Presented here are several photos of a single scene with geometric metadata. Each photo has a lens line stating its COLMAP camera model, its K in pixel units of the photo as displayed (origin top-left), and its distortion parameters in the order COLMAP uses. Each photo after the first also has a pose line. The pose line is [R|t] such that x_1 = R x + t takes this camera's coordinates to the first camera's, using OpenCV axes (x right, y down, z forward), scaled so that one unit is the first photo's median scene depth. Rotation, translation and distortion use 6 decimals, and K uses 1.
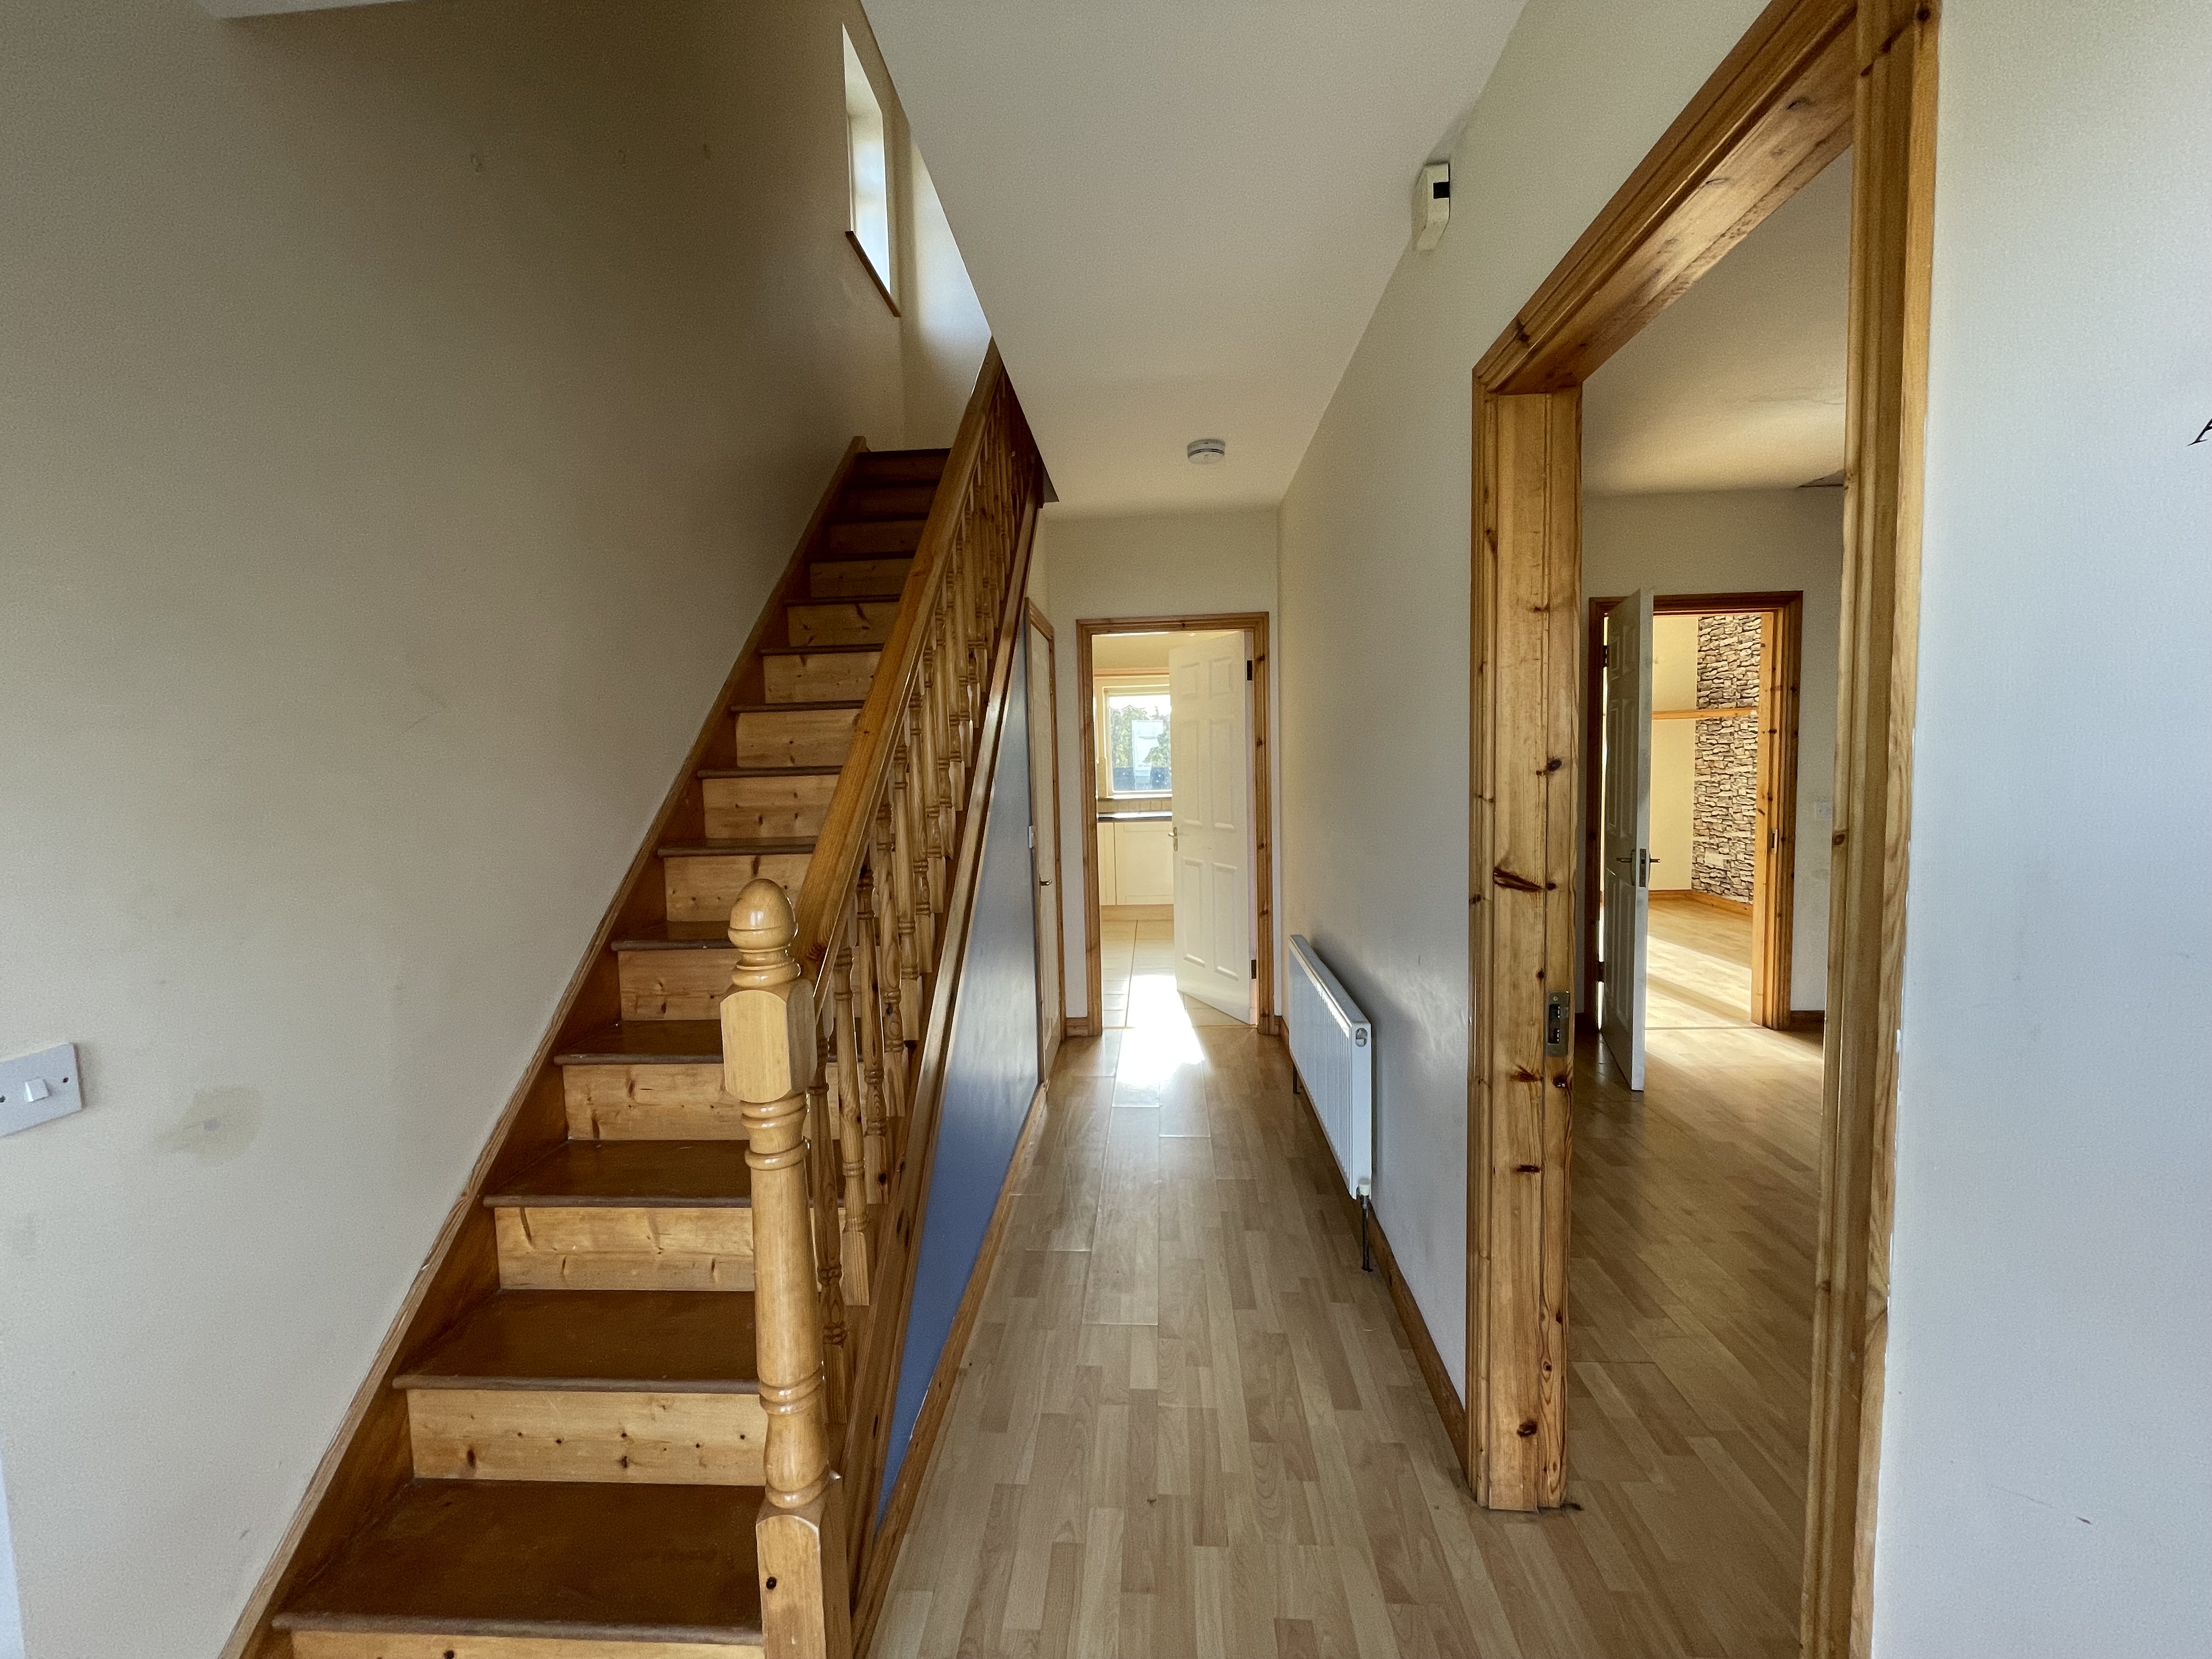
lens RADIAL K [[886.9, 0, 1105.0], [0, 886.9, 824.9], [0, 0, 1]] dist [0.000751, -0.000098]
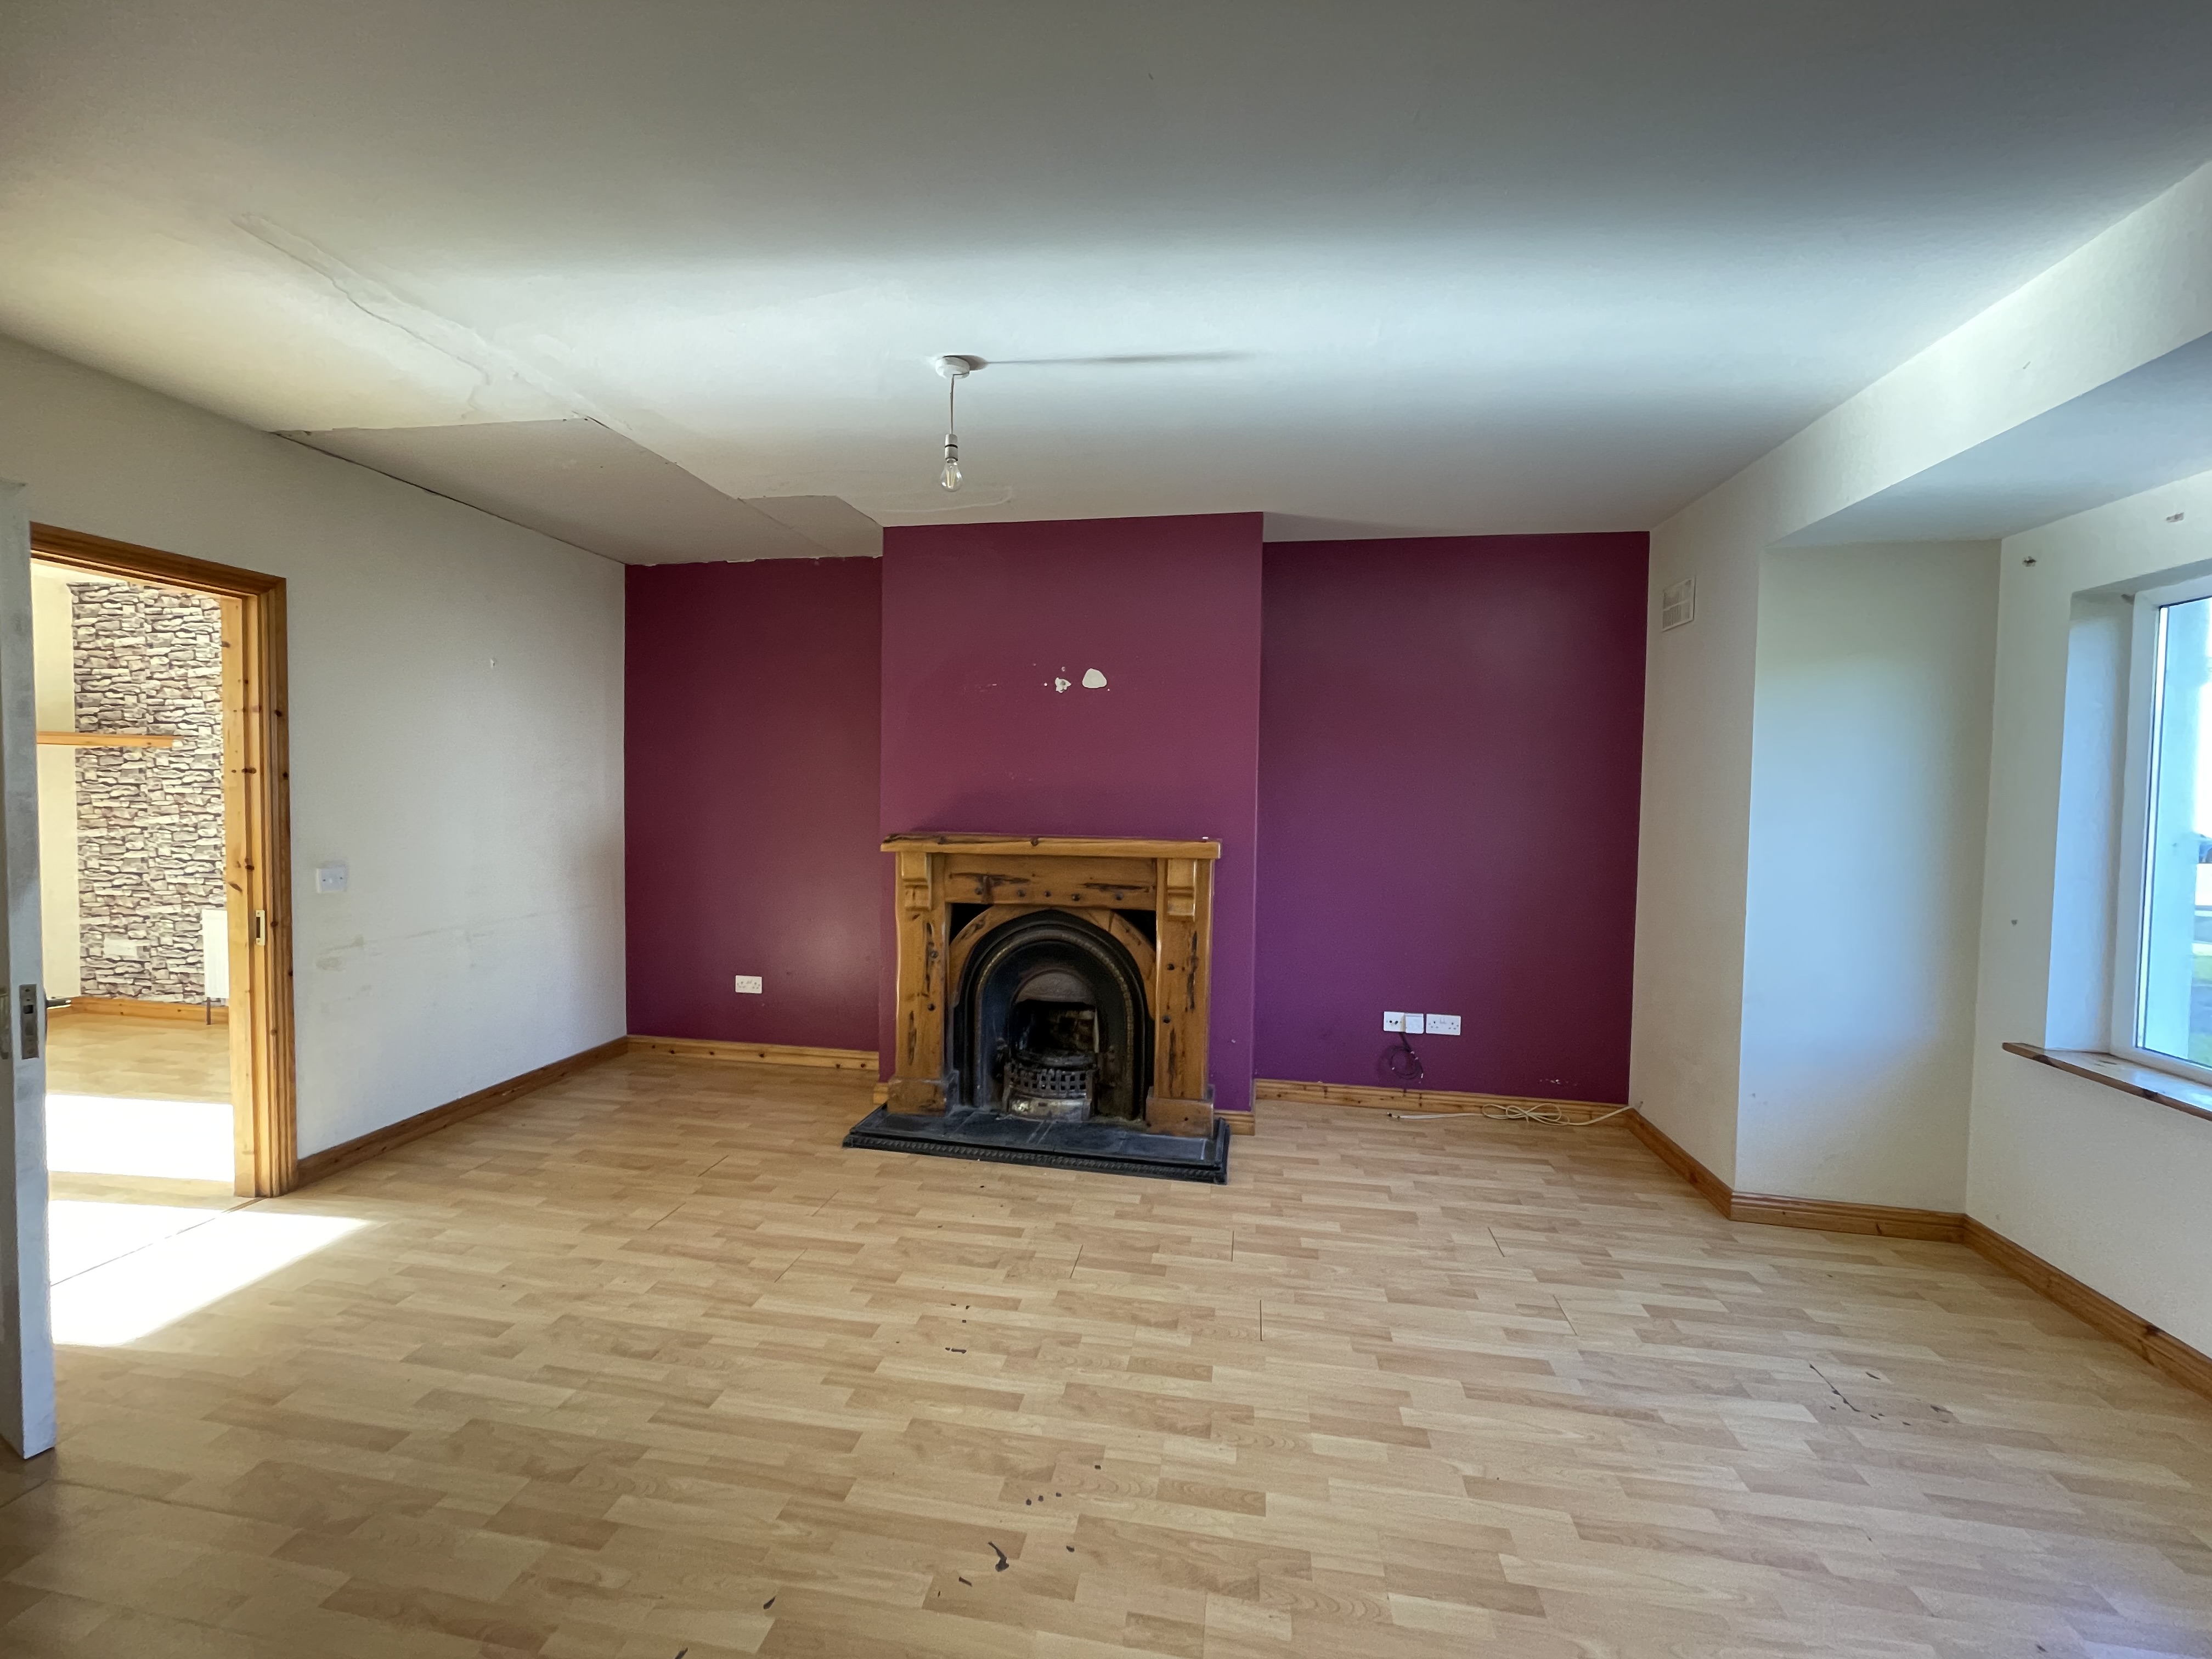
lens RADIAL K [[886.9, 0, 1097.9], [0, 886.9, 821.5], [0, 0, 1]] dist [0.000751, -0.000098]
pose [[0.112376, -0.005529, 0.993650, 0.080551], [0.060022, 0.998196, -0.001234, -0.014676], [-0.991851, 0.059780, 0.112505, 0.156853]]
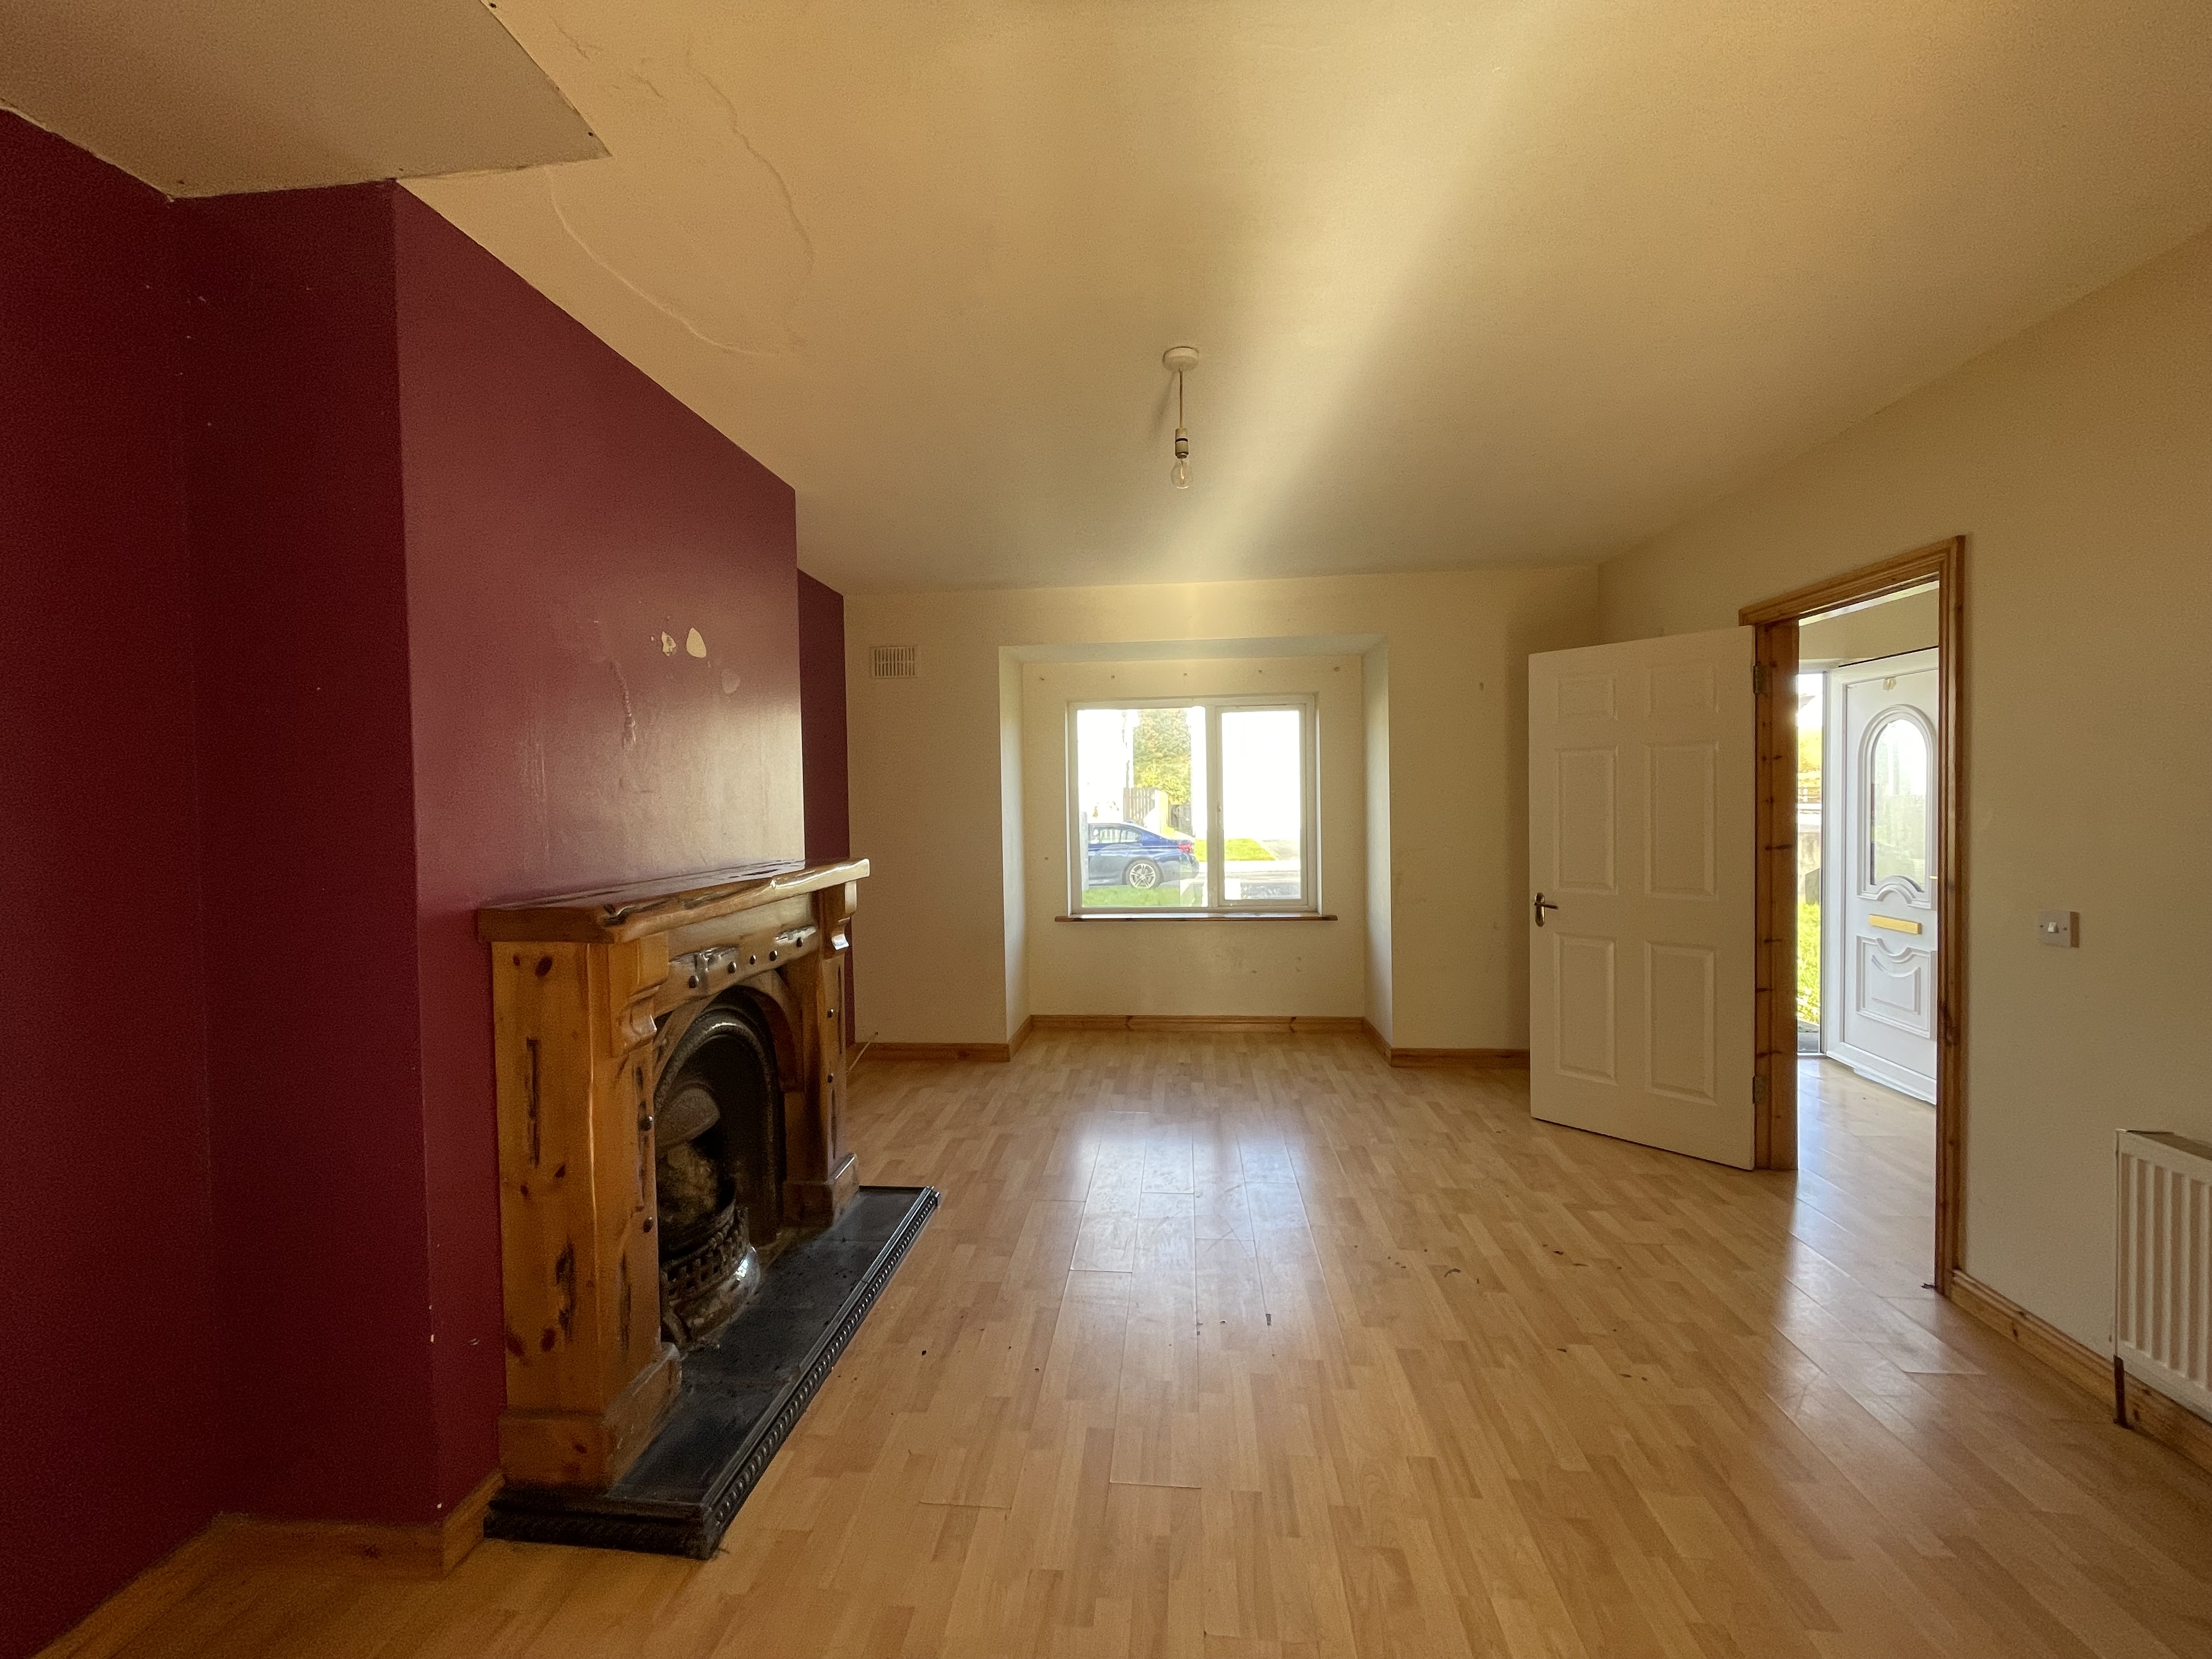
lens RADIAL K [[886.9, 0, 1097.9], [0, 886.9, 822.1], [0, 0, 1]] dist [0.000751, -0.000098]
pose [[-0.998374, 0.043115, 0.037290, 0.426288], [0.046764, 0.993552, 0.103283, -0.057189], [-0.032596, 0.104858, -0.993953, 0.567318]]
